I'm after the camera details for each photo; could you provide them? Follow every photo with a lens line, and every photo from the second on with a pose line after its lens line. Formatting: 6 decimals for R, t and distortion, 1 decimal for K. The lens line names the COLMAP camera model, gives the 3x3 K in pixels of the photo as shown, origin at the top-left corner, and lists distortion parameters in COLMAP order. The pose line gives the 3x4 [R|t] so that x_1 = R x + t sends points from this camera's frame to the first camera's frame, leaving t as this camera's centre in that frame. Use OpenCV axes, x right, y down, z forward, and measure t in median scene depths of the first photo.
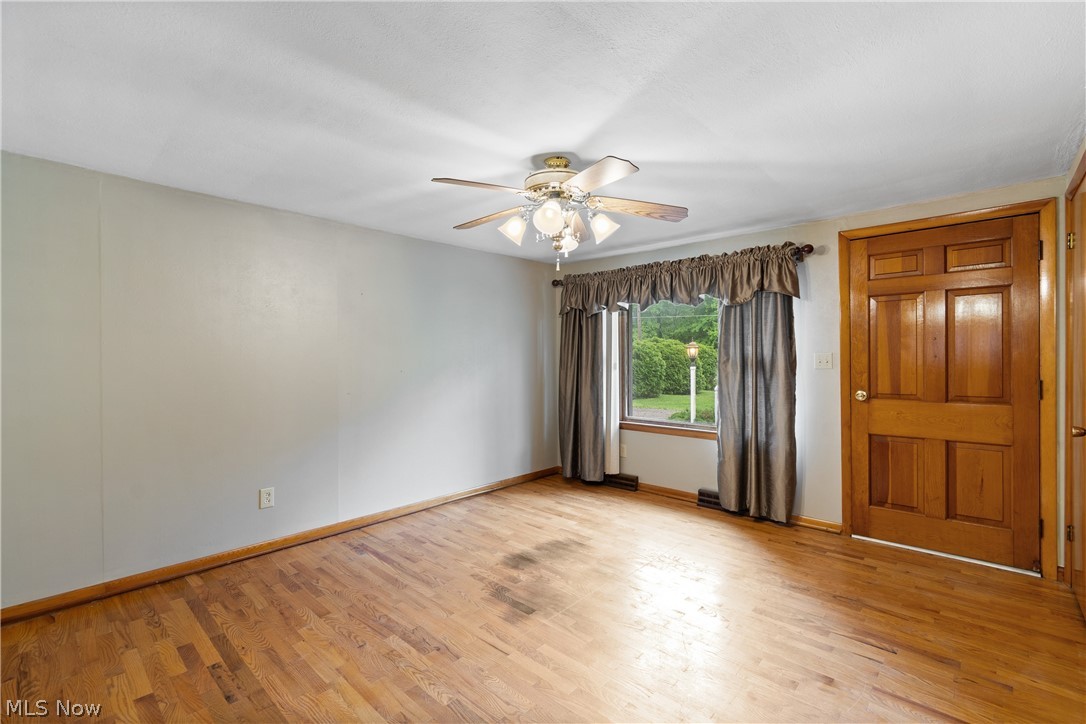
lens RADIAL K [[482.8, 0, 551.9], [0, 482.8, 356.9], [0, 0, 1]] dist [-0.000005, -0.001436]
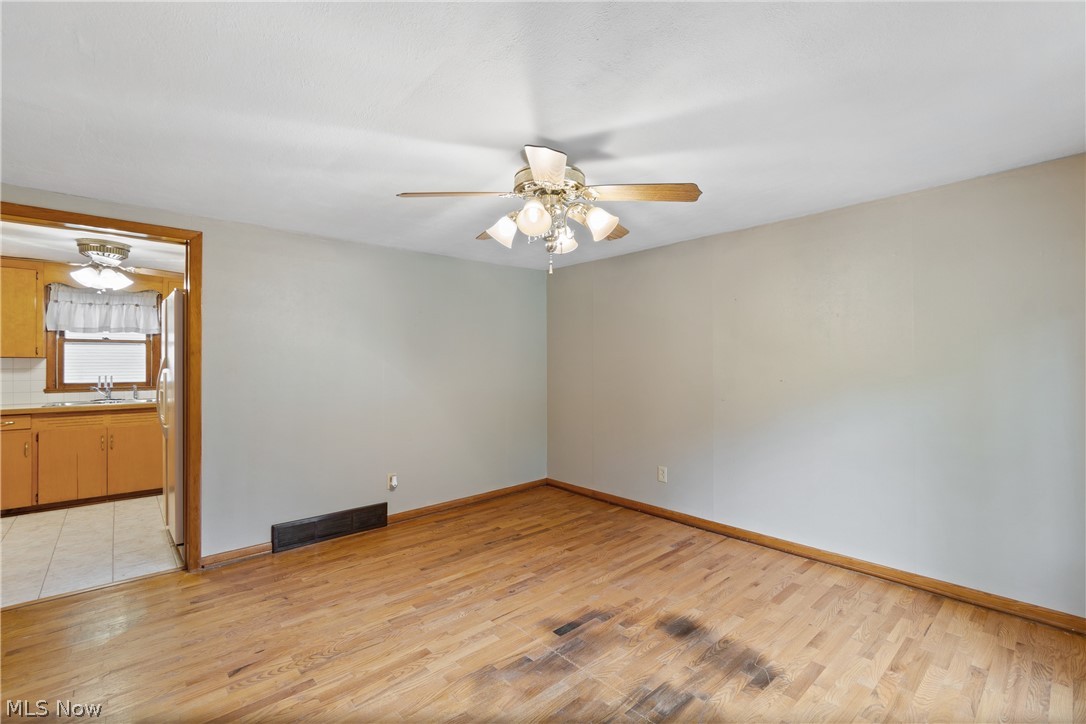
lens RADIAL K [[482.8, 0, 554.1], [0, 482.8, 358.0], [0, 0, 1]] dist [-0.000005, -0.001436]
pose [[-0.097653, -0.002277, -0.995218, 0.692092], [0.006262, 0.999976, -0.002903, -0.012280], [0.995201, -0.006516, -0.097637, 0.823881]]
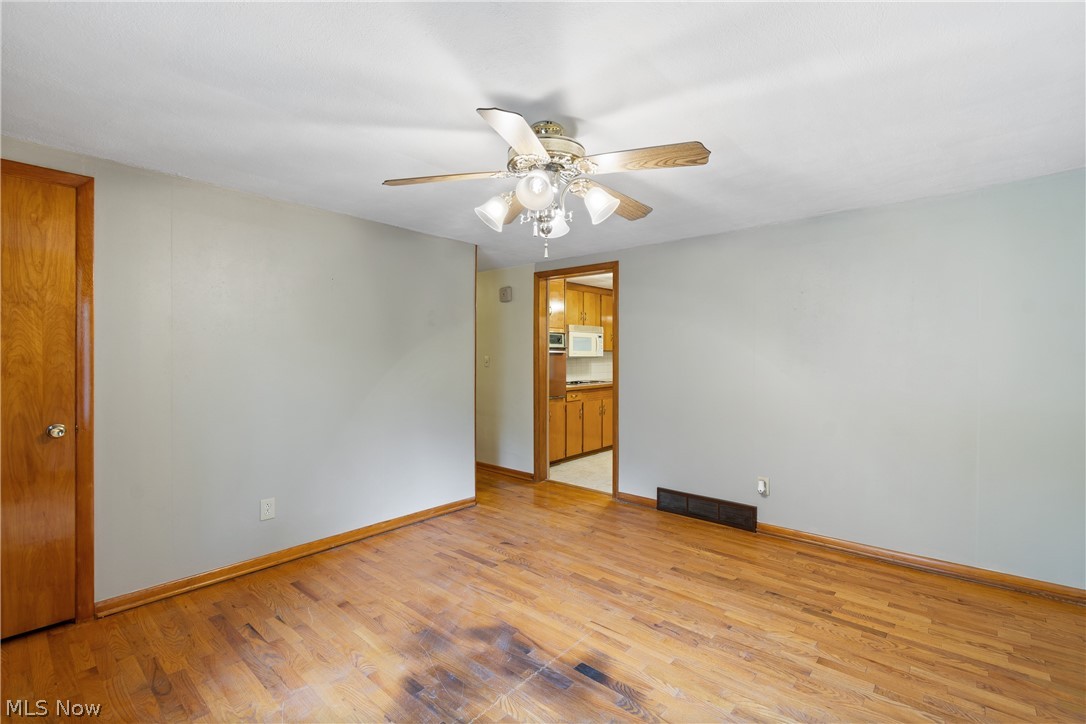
lens RADIAL K [[482.8, 0, 548.1], [0, 482.8, 358.7], [0, 0, 1]] dist [-0.000005, -0.001436]
pose [[-0.999814, 0.004688, -0.018702, 0.019237], [0.004524, 0.999951, 0.008828, -0.007934], [0.018743, 0.008742, -0.999786, 1.380901]]
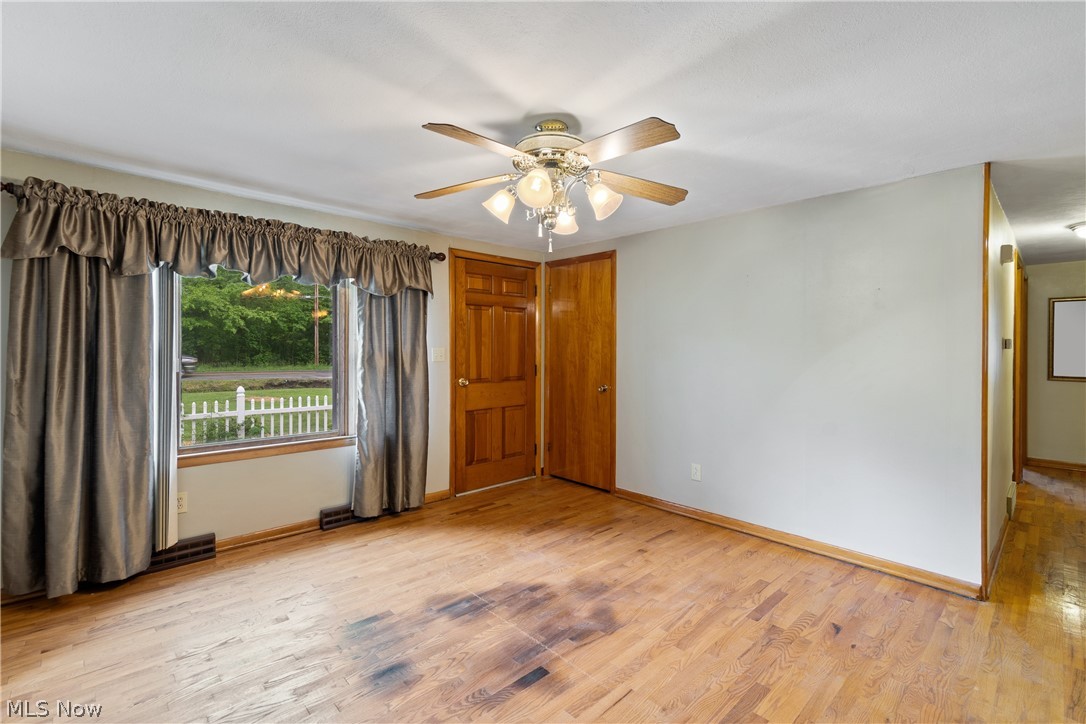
lens RADIAL K [[482.8, 0, 558.1], [0, 482.8, 351.8], [0, 0, 1]] dist [-0.000005, -0.001436]
pose [[0.064112, -0.000918, 0.997942, -0.635747], [-0.004073, 0.999991, 0.001182, -0.001602], [-0.997934, -0.004141, 0.064108, 0.700174]]
